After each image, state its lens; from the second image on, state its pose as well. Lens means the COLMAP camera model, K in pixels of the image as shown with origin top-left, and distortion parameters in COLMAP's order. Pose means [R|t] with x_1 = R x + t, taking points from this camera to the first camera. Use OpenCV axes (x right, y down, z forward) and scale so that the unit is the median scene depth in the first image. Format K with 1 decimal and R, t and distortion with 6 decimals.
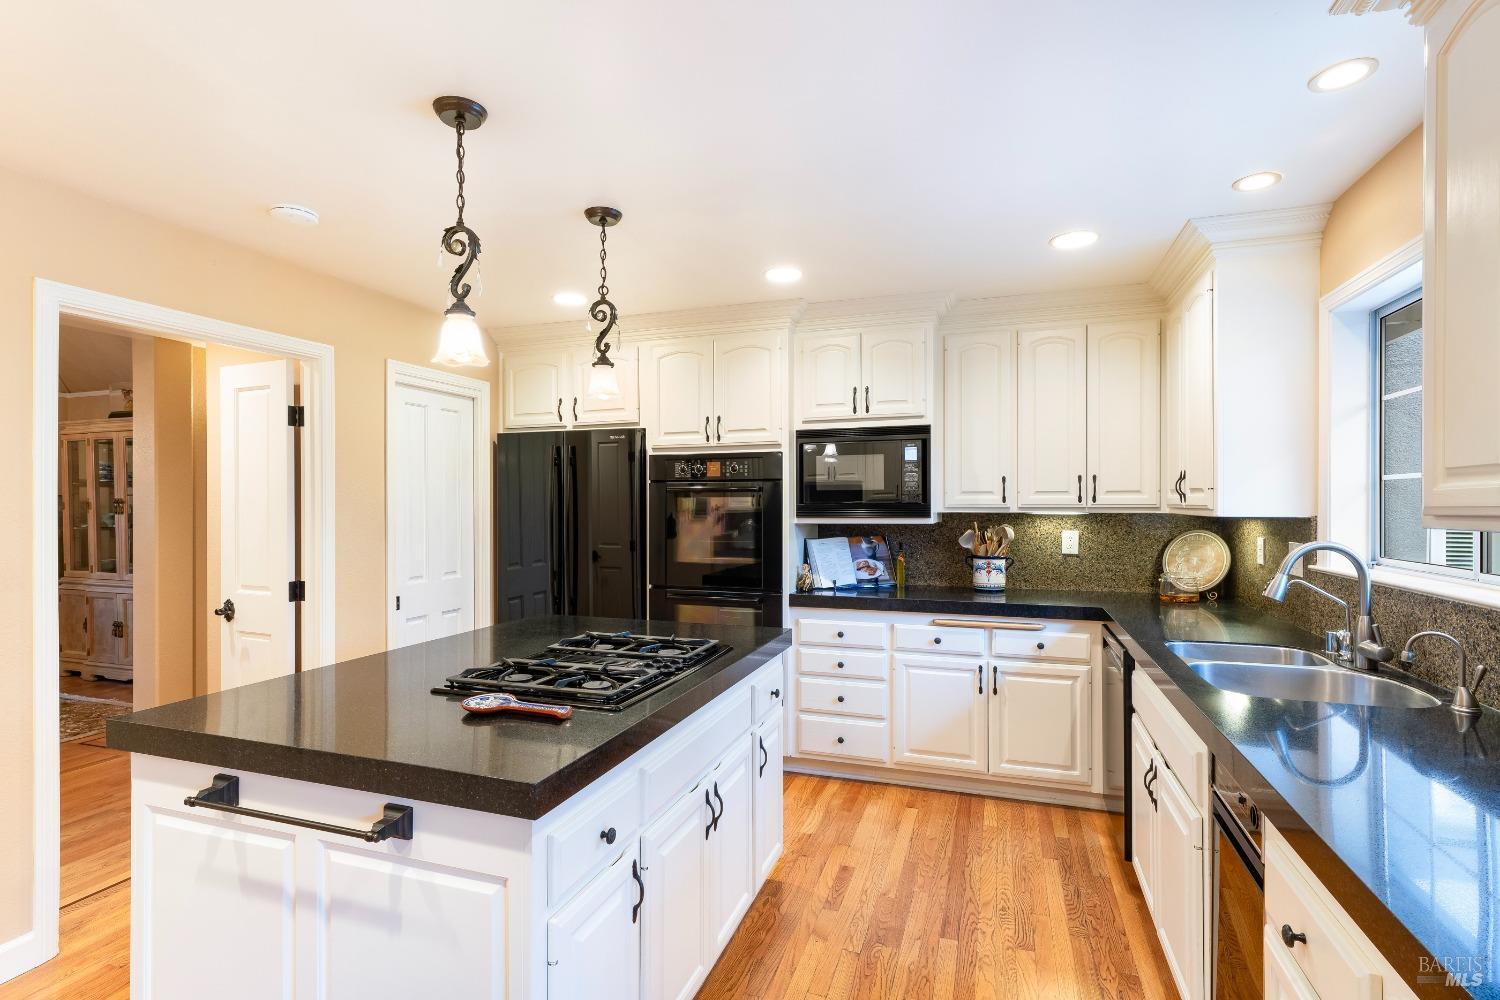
lens RADIAL K [[747.5, 0, 744.7], [0, 747.5, 510.3], [0, 0, 1]] dist [0.017062, 0.000287]
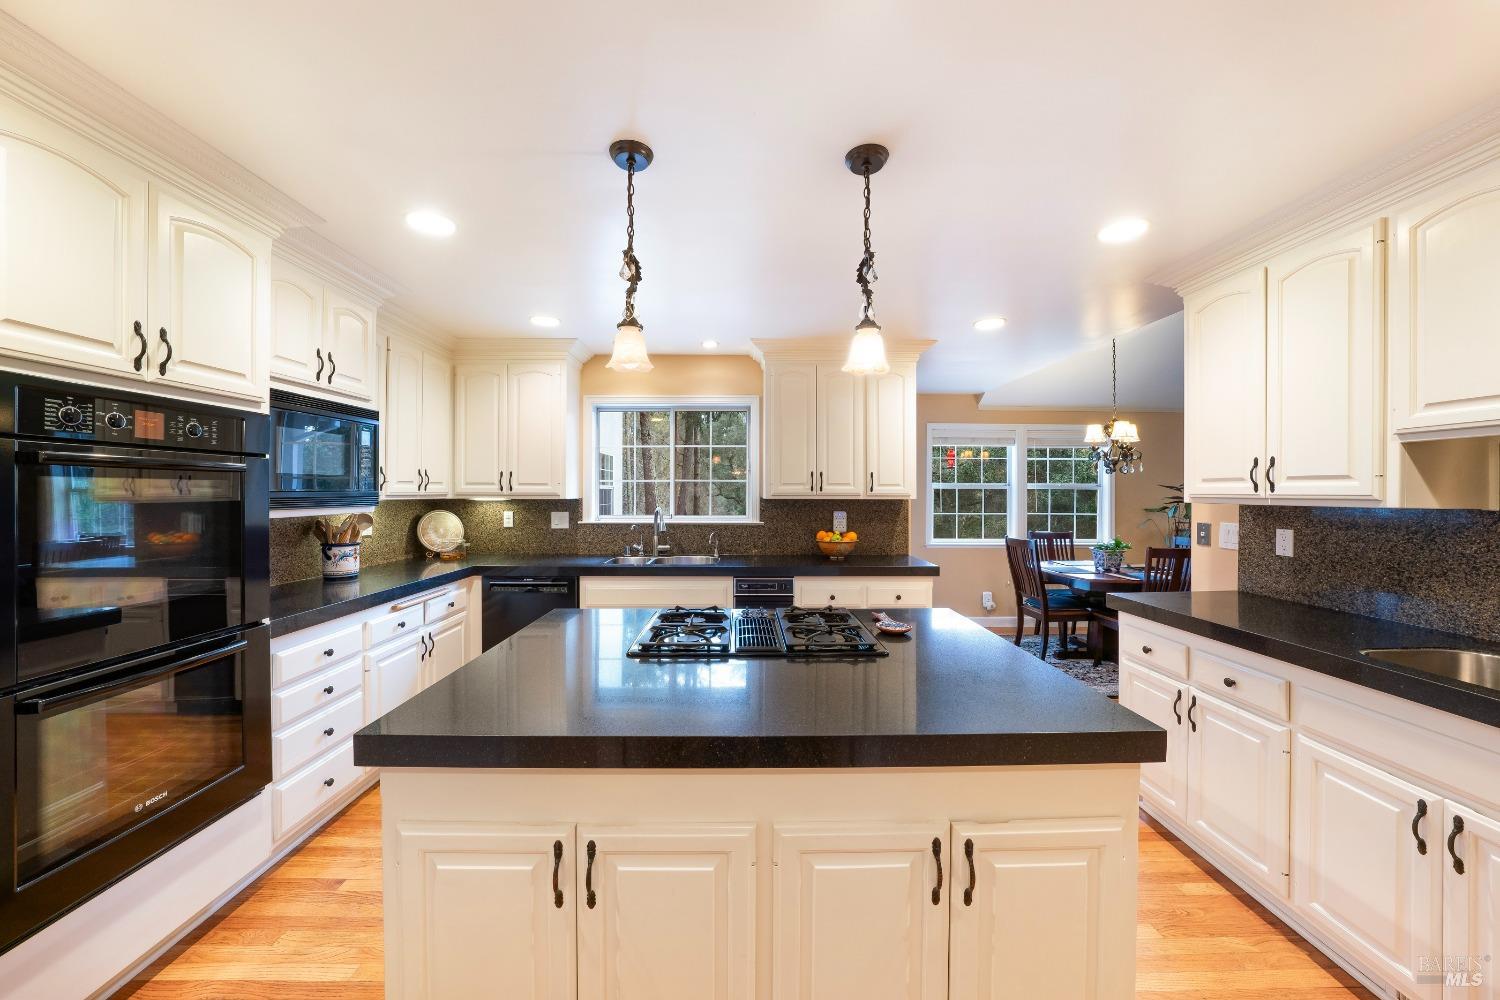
lens RADIAL K [[551.4, 0, 751.2], [0, 551.4, 496.6], [0, 0, 1]] dist [0.000165, 0.000003]
pose [[-0.365130, -0.006773, 0.930932, -0.608398], [0.004169, 0.999952, 0.008910, -0.006639], [-0.930947, 0.007134, -0.365084, 0.809188]]
